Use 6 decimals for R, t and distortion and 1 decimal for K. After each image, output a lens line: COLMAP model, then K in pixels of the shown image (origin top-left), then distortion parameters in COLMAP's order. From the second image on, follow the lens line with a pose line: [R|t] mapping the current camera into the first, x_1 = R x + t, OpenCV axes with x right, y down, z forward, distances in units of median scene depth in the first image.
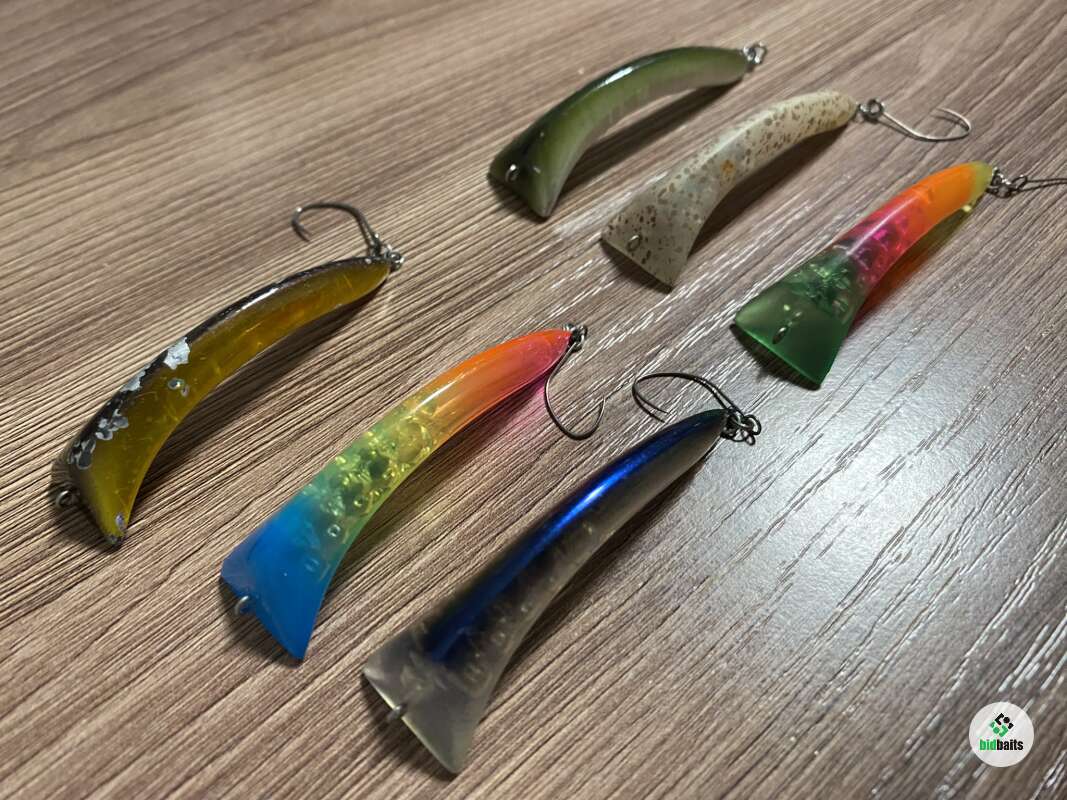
lens RADIAL K [[832.5, 0, 529.7], [0, 832.5, 401.4], [0, 0, 1]] dist [-0.023652, -0.008744]
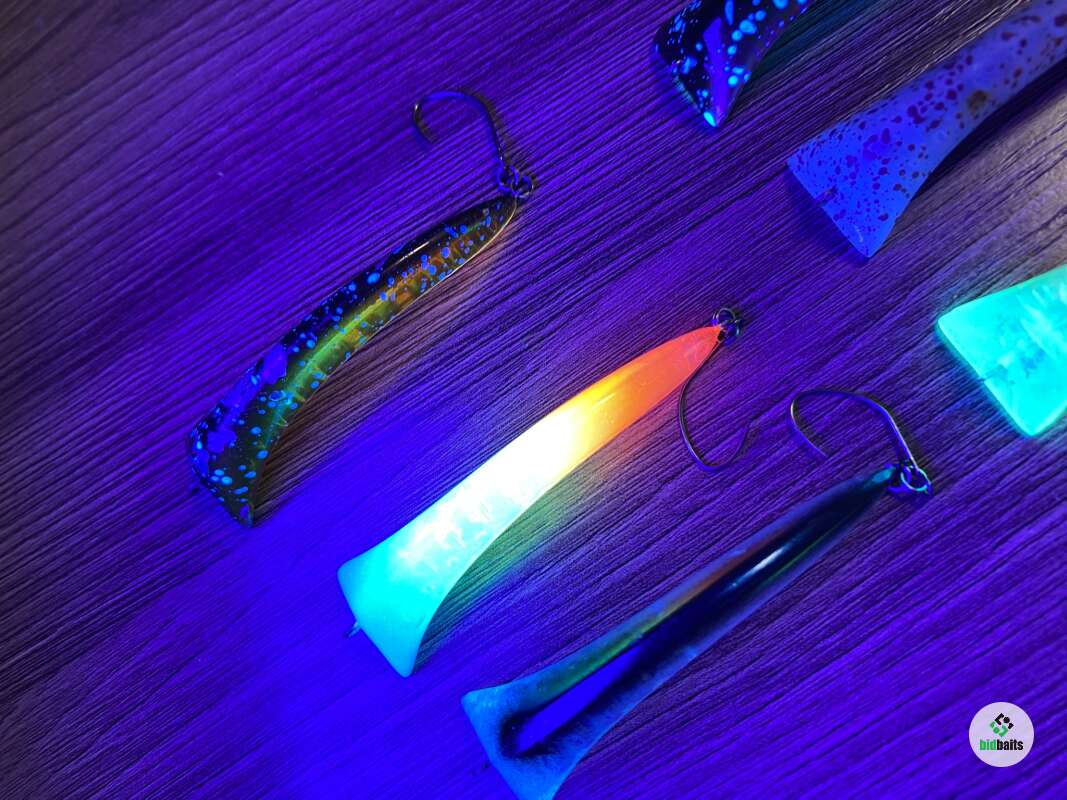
lens RADIAL K [[832.5, 0, 529.7], [0, 832.5, 401.4], [0, 0, 1]] dist [-0.023652, -0.008744]
pose [[0.963670, 0.111549, -0.242686, 0.072526], [0.005321, 0.900416, 0.434996, -0.356821], [0.267042, -0.420484, 0.867111, 0.199493]]
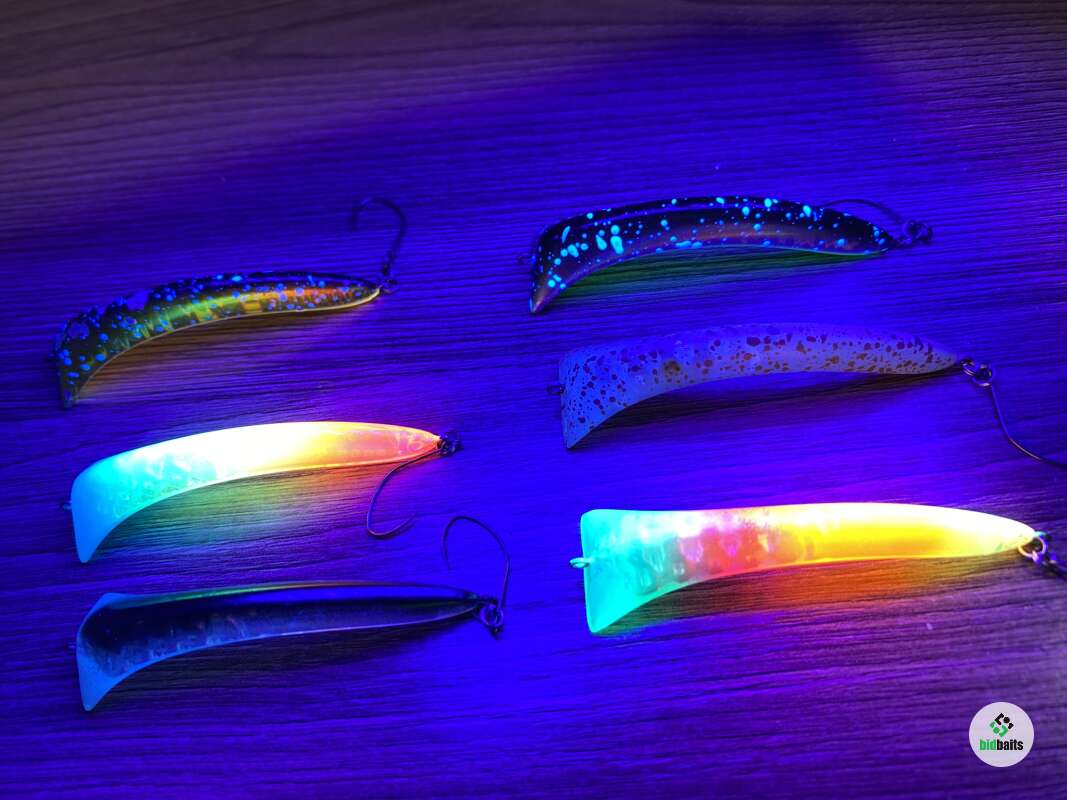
lens RADIAL K [[824.1, 0, 517.7], [0, 824.1, 402.8], [0, 0, 1]] dist [-0.014019, -0.007602]
pose [[0.766417, 0.507429, -0.393854, 0.477332], [-0.431929, 0.860948, 0.268710, -0.415100], [0.475439, -0.035827, 0.879019, 0.149752]]
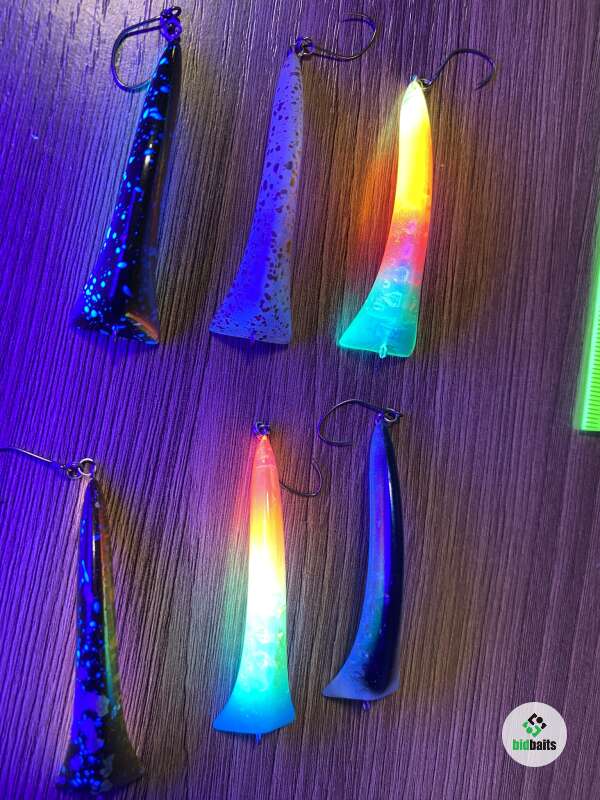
lens RADIAL K [[624.2, 0, 301.9], [0, 624.2, 394.3], [0, 0, 1]] dist [-0.023652, -0.008744]
pose [[0.717825, -0.656038, 0.233111, -0.090834], [0.339491, 0.622141, 0.705469, -0.769021], [-0.607842, -0.427264, 0.669308, 0.310730]]
